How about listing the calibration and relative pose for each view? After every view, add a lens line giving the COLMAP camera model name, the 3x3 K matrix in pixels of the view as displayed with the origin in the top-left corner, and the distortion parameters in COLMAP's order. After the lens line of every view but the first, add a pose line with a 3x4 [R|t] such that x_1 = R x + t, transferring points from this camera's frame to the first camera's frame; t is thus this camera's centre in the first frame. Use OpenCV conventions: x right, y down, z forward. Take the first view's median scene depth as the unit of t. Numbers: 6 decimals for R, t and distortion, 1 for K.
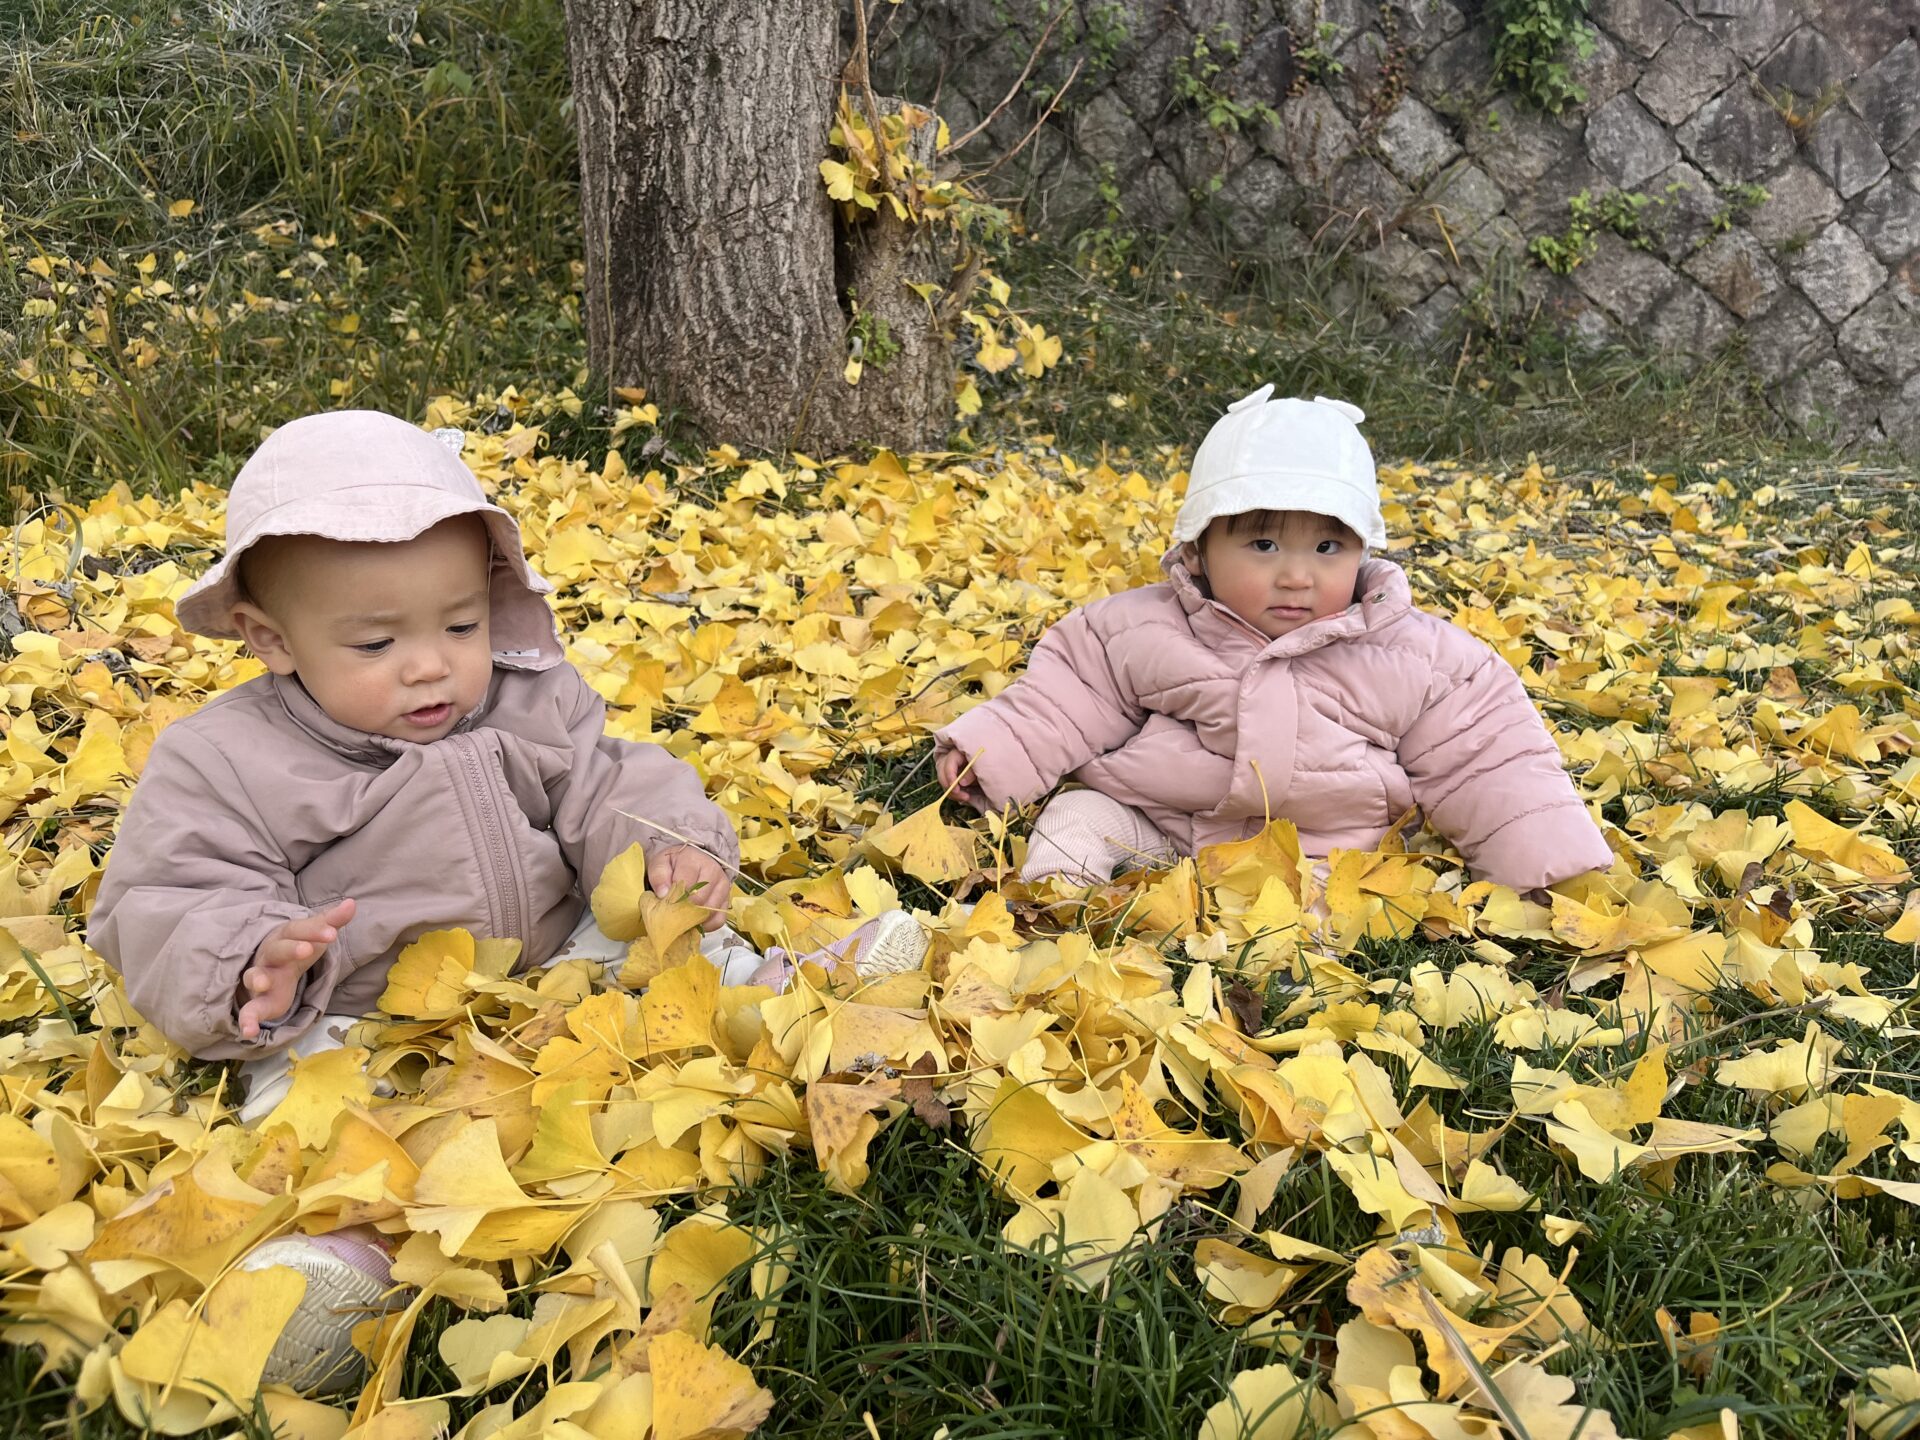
lens RADIAL K [[1477.5, 0, 956.6], [0, 1477.5, 722.9], [0, 0, 1]] dist [0.038165, -0.065893]
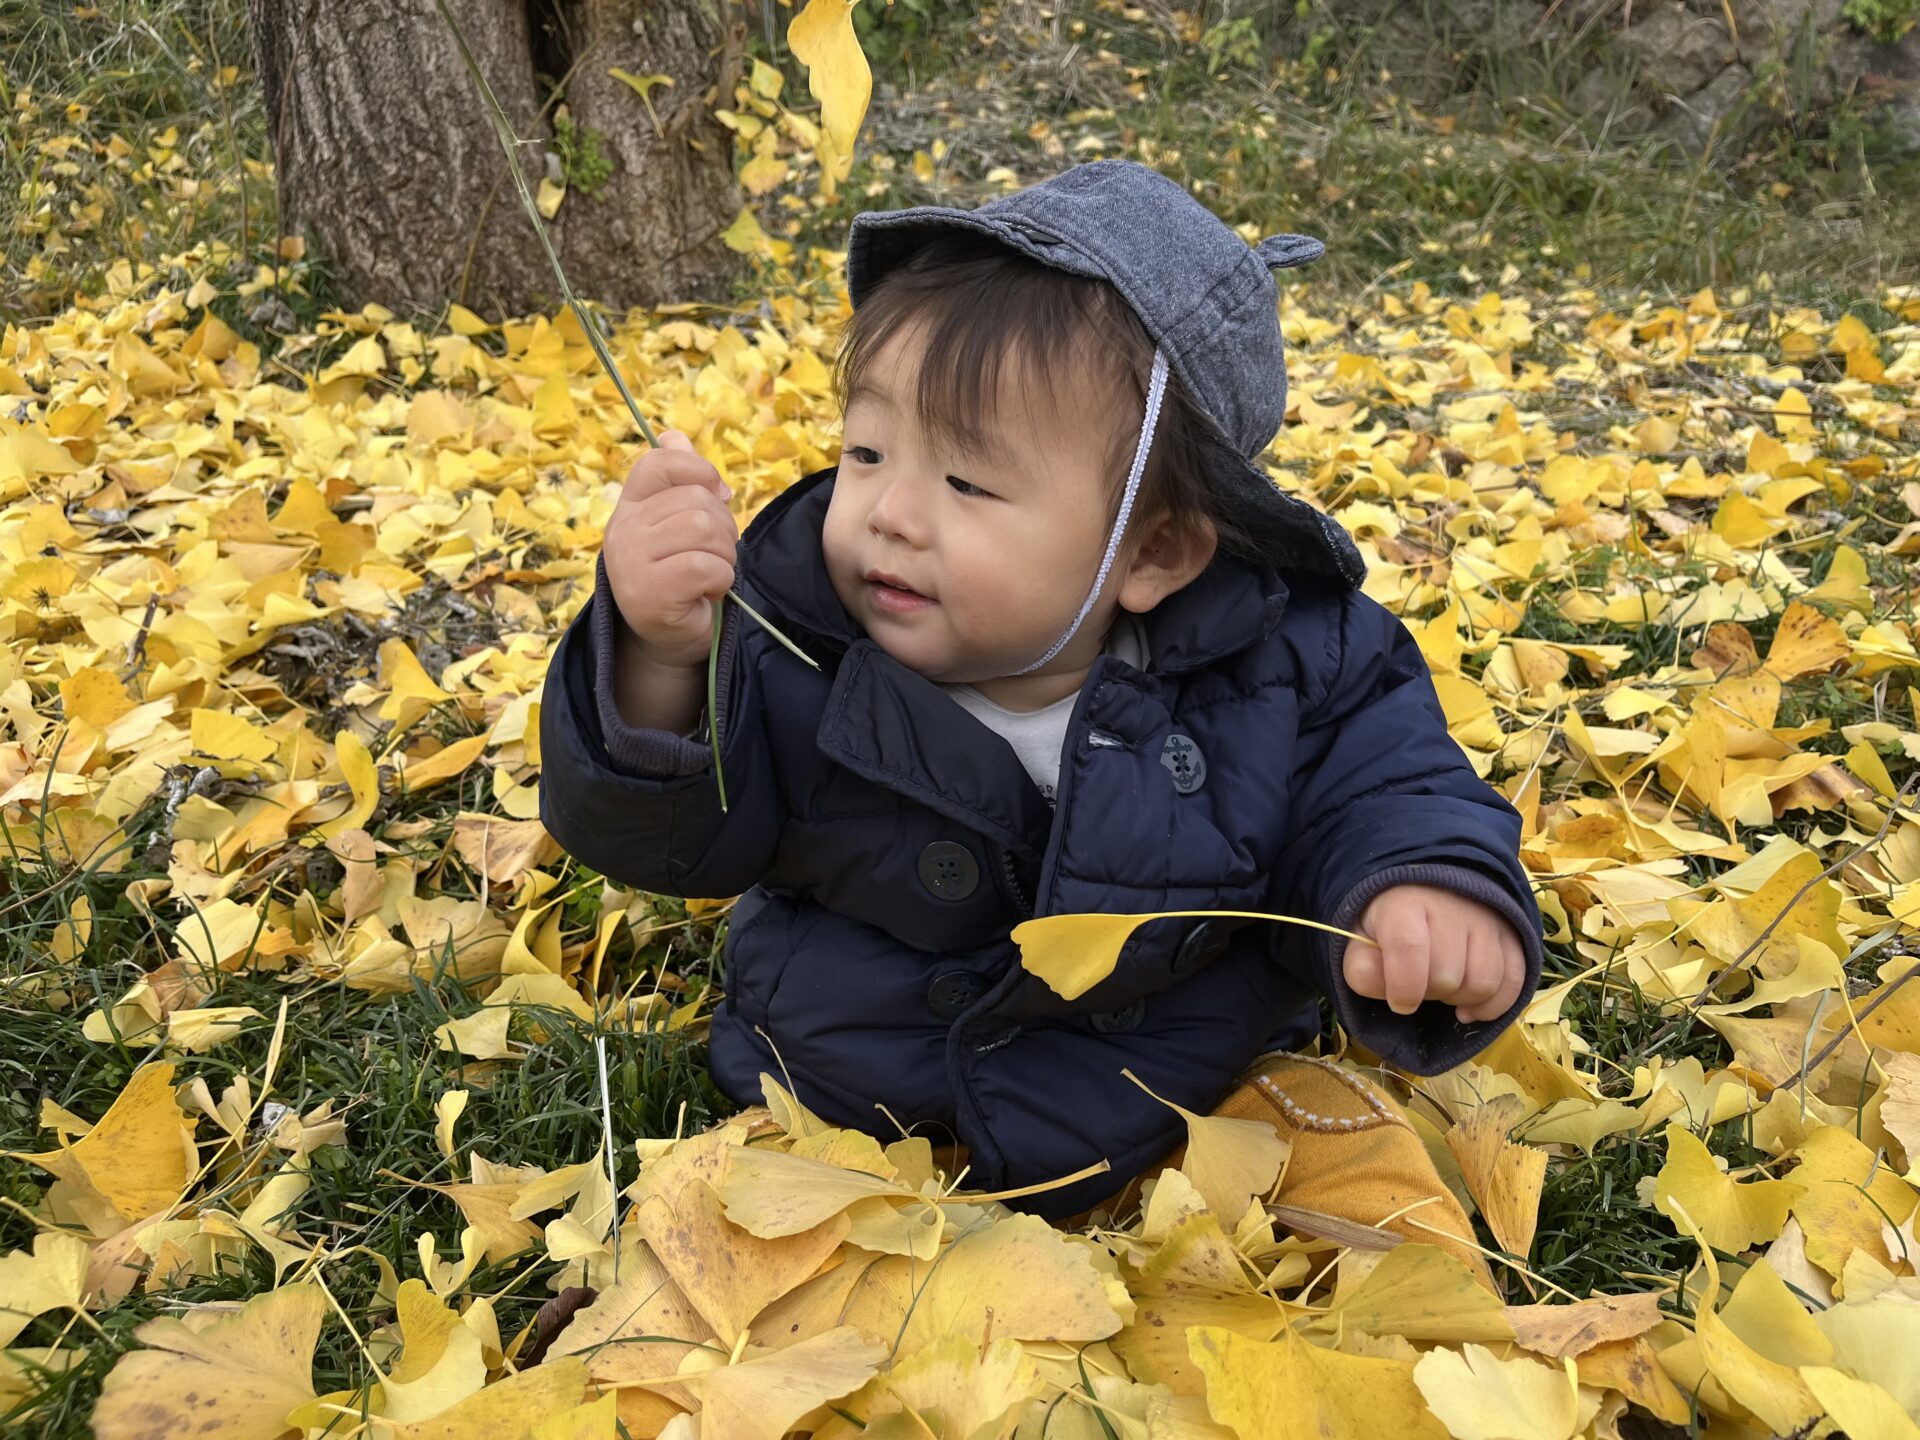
lens RADIAL K [[1477.5, 0, 951.6], [0, 1477.5, 722.2], [0, 0, 1]] dist [0.038165, -0.065893]
pose [[0.974438, 0.021453, -0.223631, 0.307003], [-0.001223, 0.995922, 0.090207, -0.039583], [0.224654, -0.087628, 0.970491, 0.284357]]
